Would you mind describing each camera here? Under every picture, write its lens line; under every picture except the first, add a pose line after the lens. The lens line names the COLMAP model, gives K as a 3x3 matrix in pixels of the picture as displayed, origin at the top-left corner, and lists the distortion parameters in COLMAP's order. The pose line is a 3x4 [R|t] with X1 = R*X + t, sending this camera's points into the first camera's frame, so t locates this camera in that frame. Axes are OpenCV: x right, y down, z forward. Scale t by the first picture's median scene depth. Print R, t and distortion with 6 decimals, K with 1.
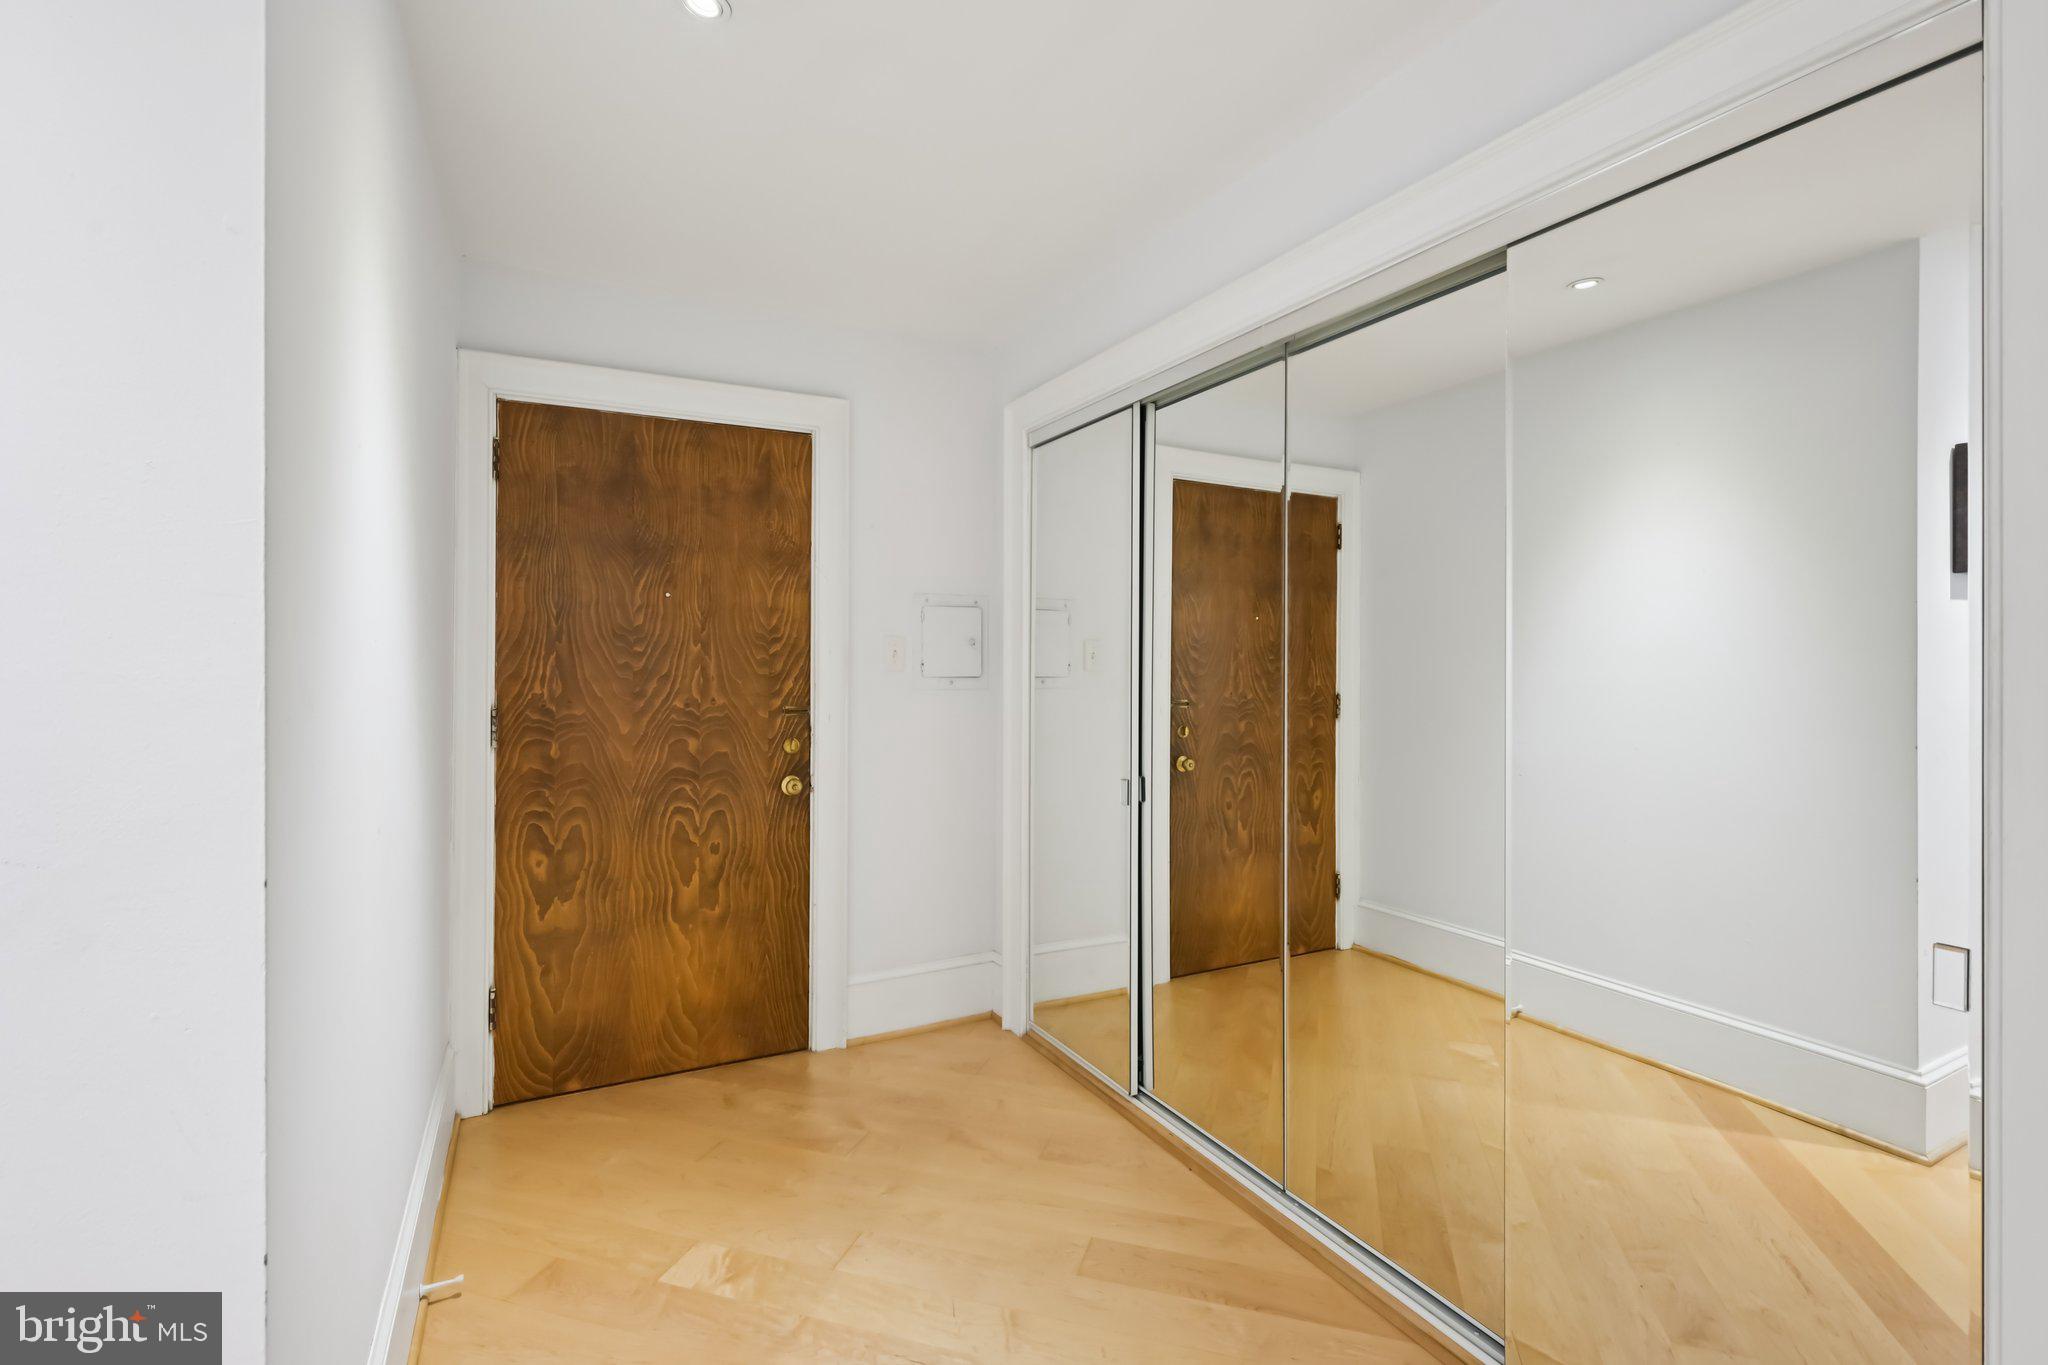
lens RADIAL K [[943.1, 0, 1026.8], [0, 943.1, 655.0], [0, 0, 1]] dist [0.000789, -0.007641]
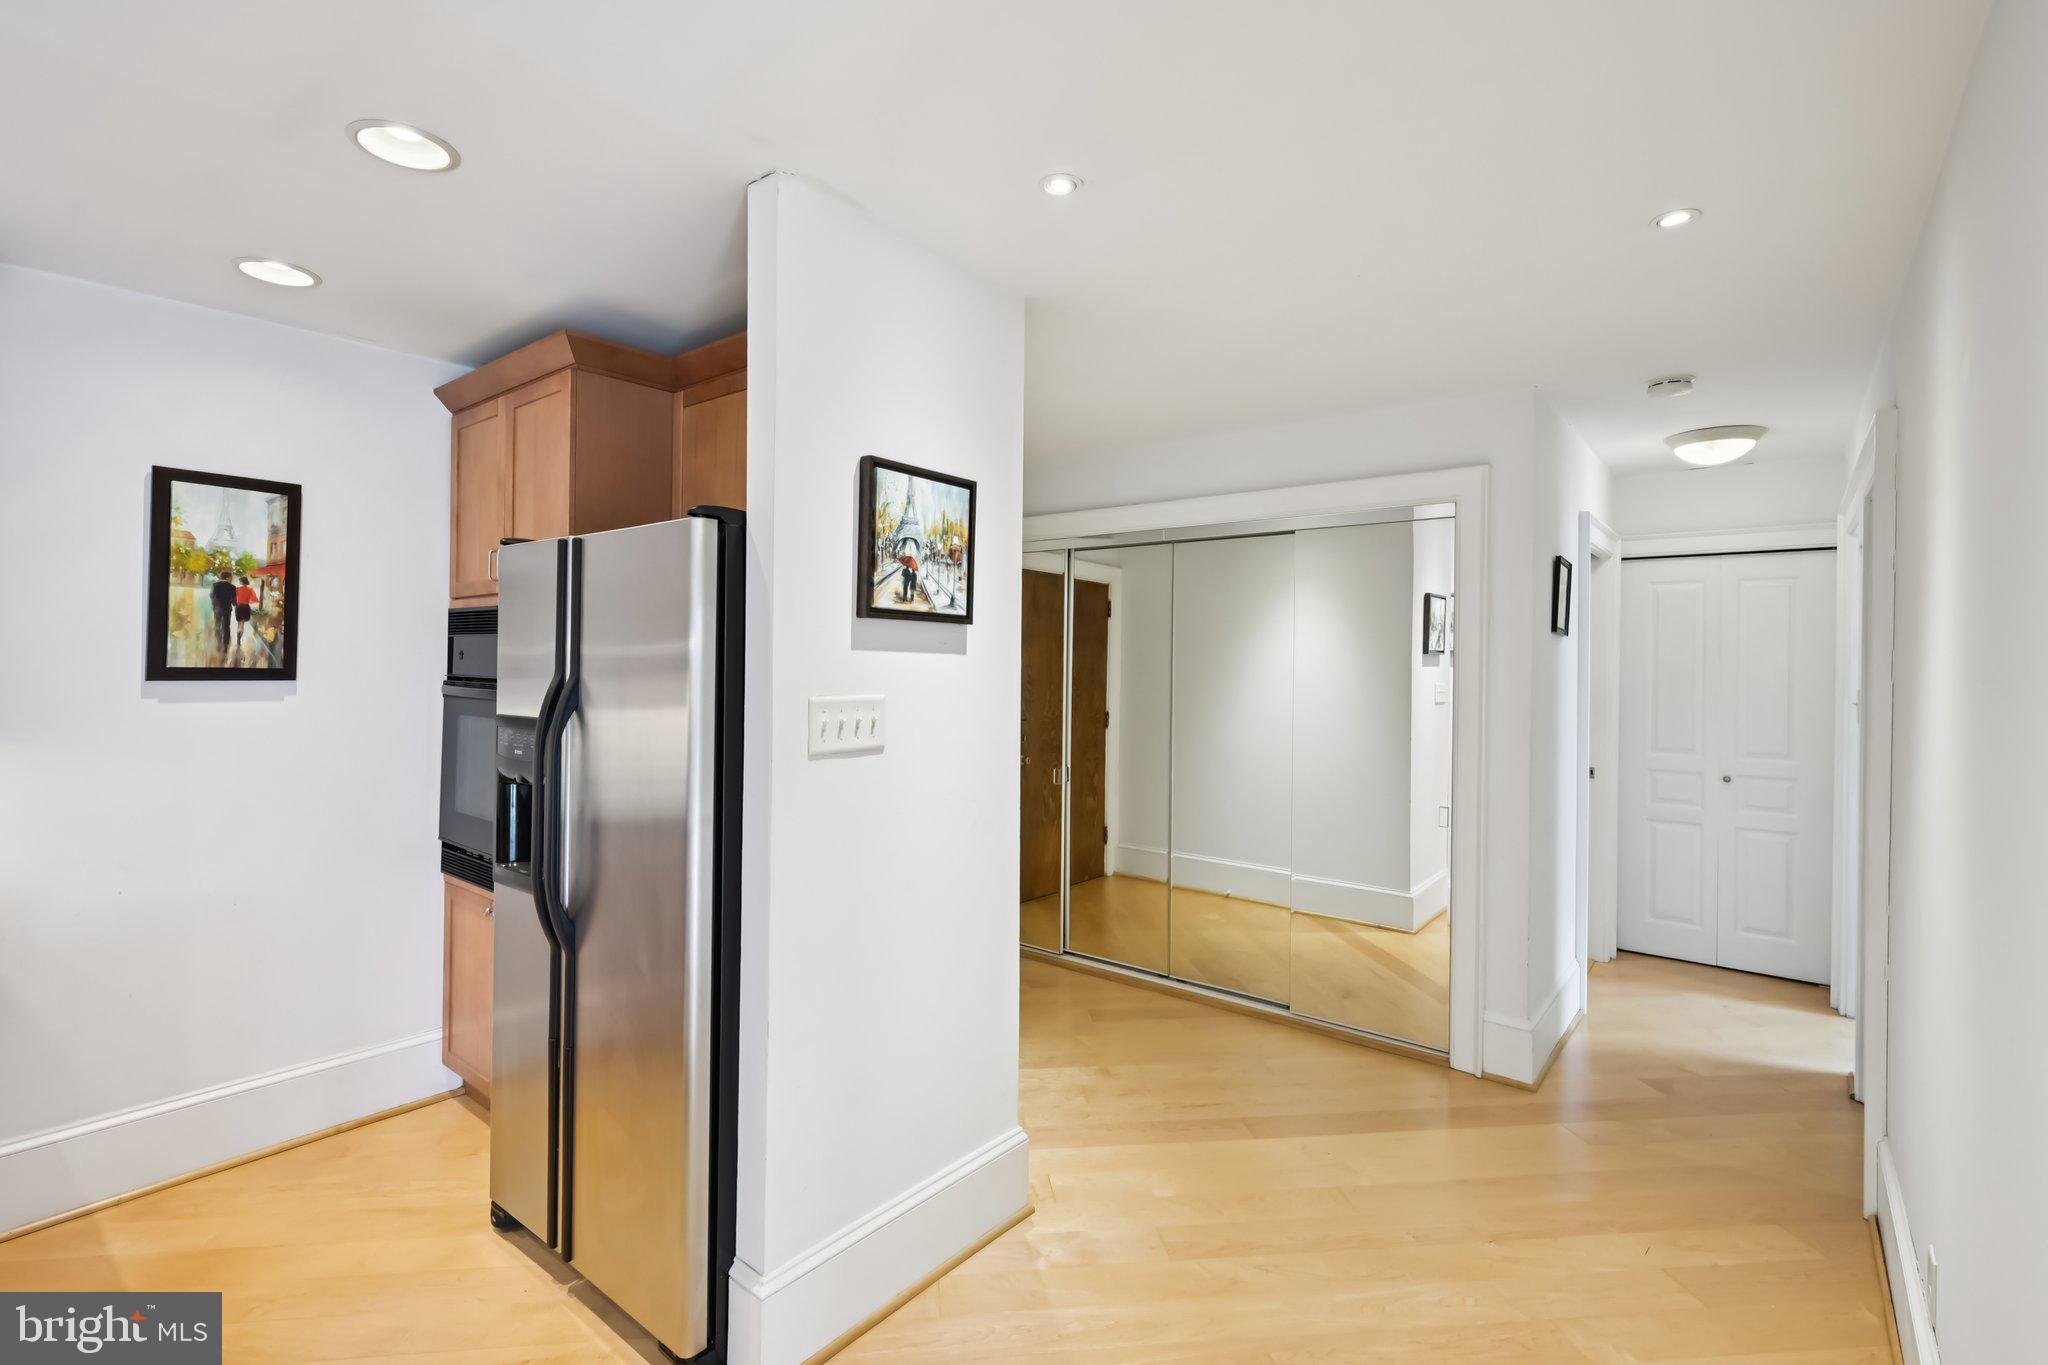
lens RADIAL K [[933.1, 0, 1018.5], [0, 933.1, 665.1], [0, 0, 1]] dist [0.000454, -0.000163]
pose [[0.916117, 0.004827, 0.400881, -0.588665], [-0.007912, 0.999950, 0.006039, -0.059719], [-0.400832, -0.008704, 0.916110, -0.477196]]
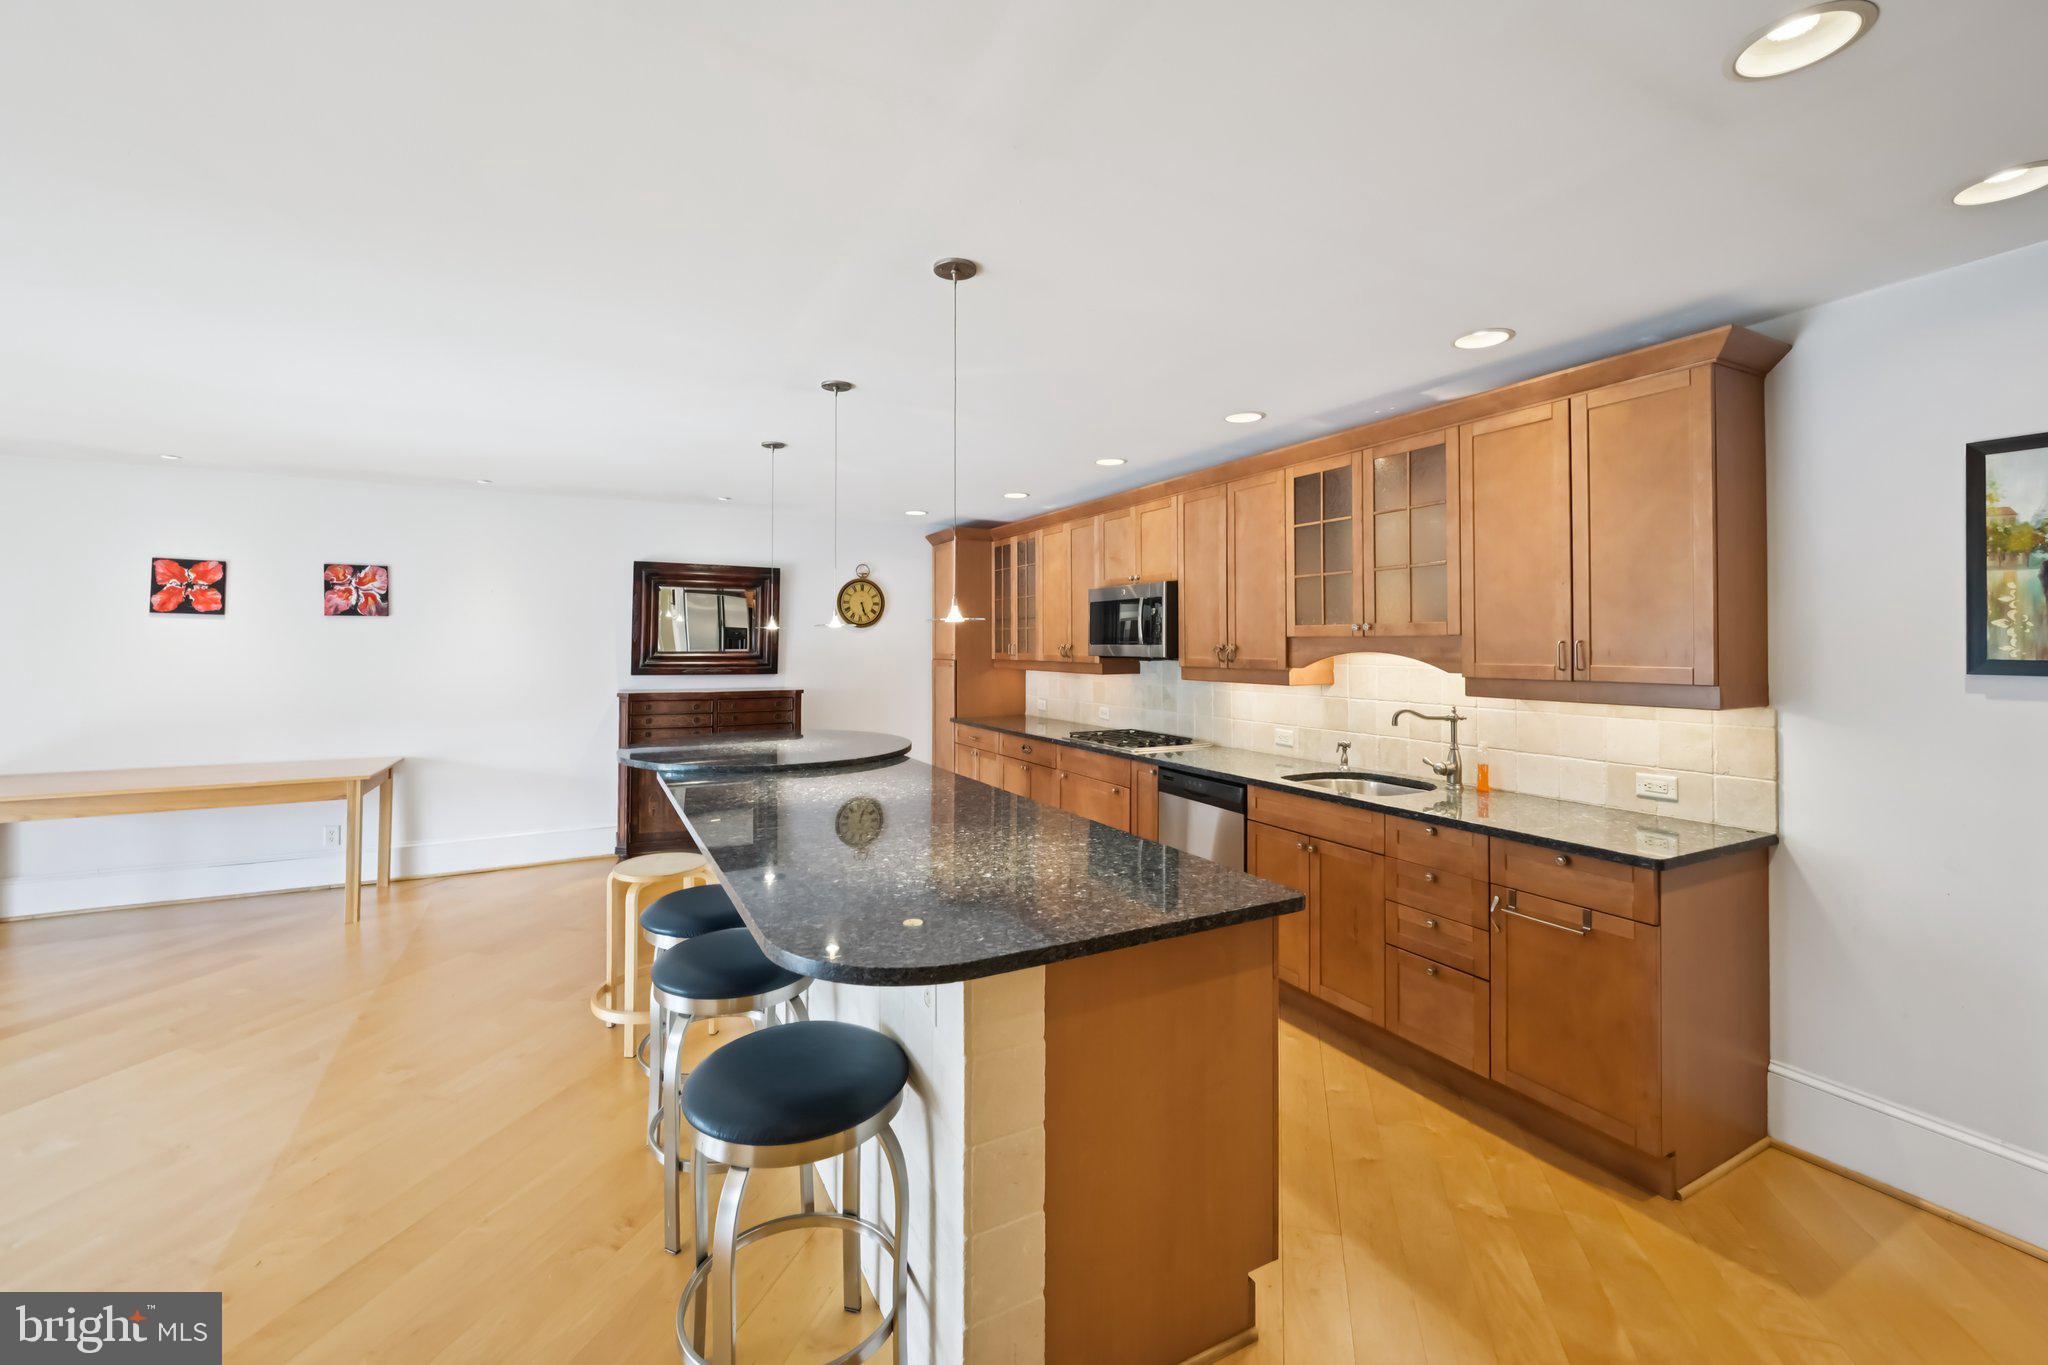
lens RADIAL K [[835.5, 0, 1016.7], [0, 835.5, 631.0], [0, 0, 1]] dist [0.000703, 0.000238]
pose [[0.003520, -0.019315, -0.999807, -0.256502], [0.003129, 0.999809, -0.019304, -0.059651], [0.999989, -0.003060, 0.003580, -0.184939]]
